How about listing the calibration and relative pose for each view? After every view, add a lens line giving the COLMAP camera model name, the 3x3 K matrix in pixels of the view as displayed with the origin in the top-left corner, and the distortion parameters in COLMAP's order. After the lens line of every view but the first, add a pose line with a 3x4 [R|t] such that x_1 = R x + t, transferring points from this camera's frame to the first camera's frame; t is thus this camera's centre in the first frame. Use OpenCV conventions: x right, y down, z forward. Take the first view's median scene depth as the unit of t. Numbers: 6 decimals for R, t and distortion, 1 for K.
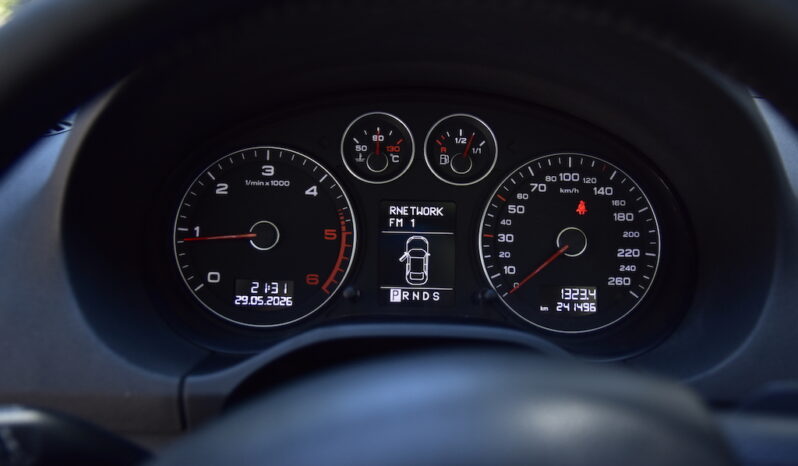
lens RADIAL K [[781.4, 0, 399.1], [0, 781.4, 230.3], [0, 0, 1]] dist [-0.078223, 0.000000]
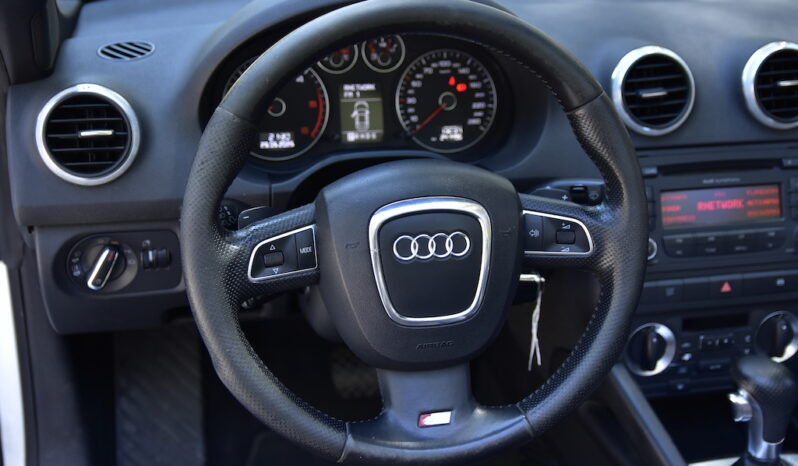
lens RADIAL K [[977.9, 0, 391.9], [0, 977.9, 239.9], [0, 0, 1]] dist [-0.004367, 0.000000]
pose [[0.979313, -0.080853, 0.185498, -0.344139], [0.042424, 0.978370, 0.202467, -0.132201], [-0.197856, -0.190409, 0.961560, -1.189986]]
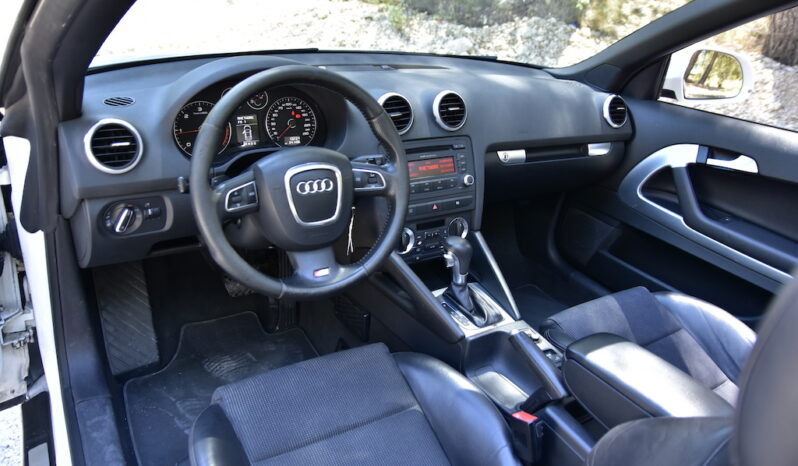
lens RADIAL K [[596.5, 0, 398.9], [0, 596.5, 235.9], [0, 0, 1]] dist [-0.103501, 0.026939]
pose [[0.845294, -0.175322, 0.504718, -0.781237], [0.062171, 0.970489, 0.232993, -0.082560], [-0.530672, -0.165568, 0.831249, -1.499330]]
